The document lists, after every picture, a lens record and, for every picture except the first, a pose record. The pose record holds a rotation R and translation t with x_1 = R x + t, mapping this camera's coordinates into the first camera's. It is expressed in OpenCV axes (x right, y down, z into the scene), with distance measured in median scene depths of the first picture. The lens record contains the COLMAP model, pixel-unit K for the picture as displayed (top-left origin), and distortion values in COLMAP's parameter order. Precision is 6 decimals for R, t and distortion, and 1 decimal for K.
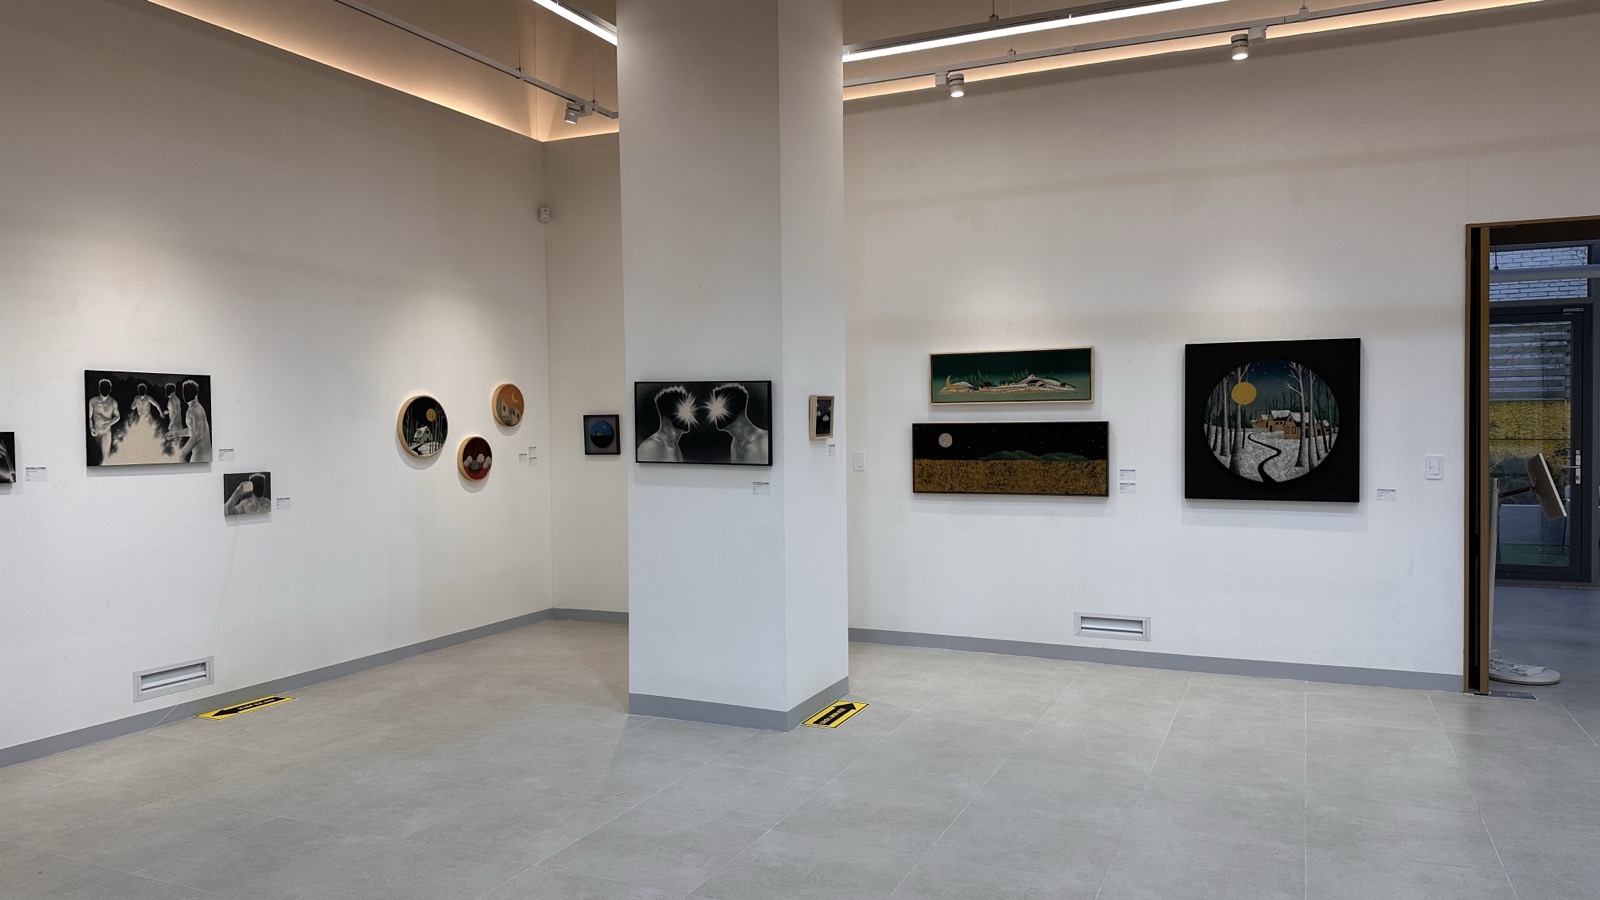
lens RADIAL K [[1098.1, 0, 798.4], [0, 1098.1, 450.6], [0, 0, 1]] dist [0.163210, -0.307162]
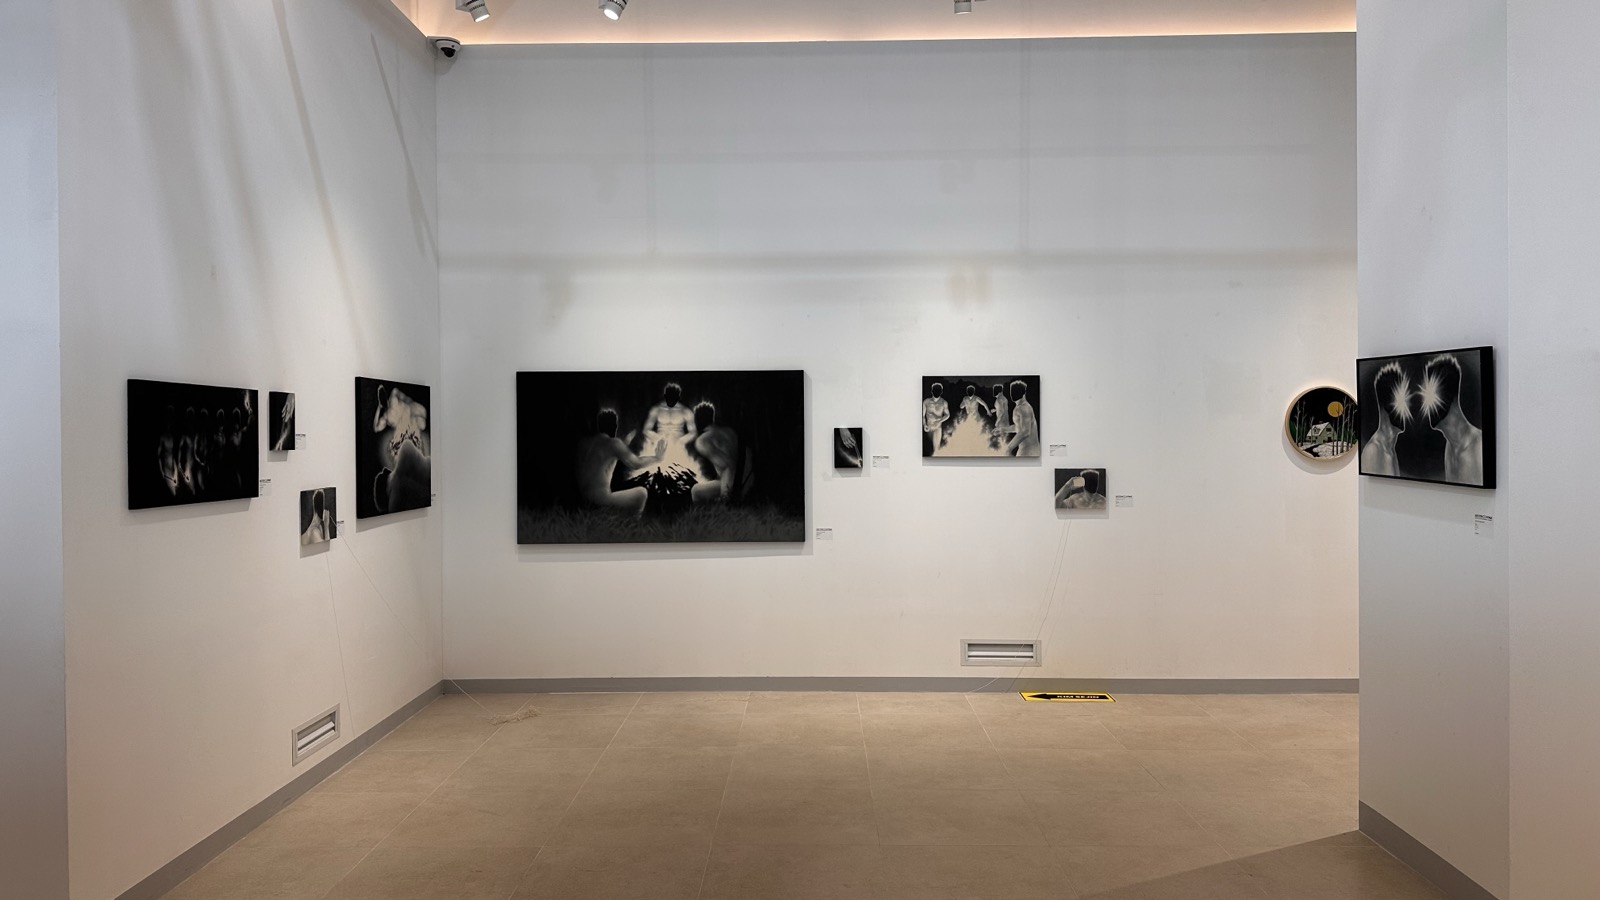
lens RADIAL K [[1098.1, 0, 798.4], [0, 1098.1, 450.6], [0, 0, 1]] dist [0.163210, -0.307162]
pose [[0.402544, 0.023595, -0.915097, 0.365178], [-0.020557, 0.999649, 0.016732, -0.009102], [0.915170, 0.012076, 0.402887, 0.393469]]
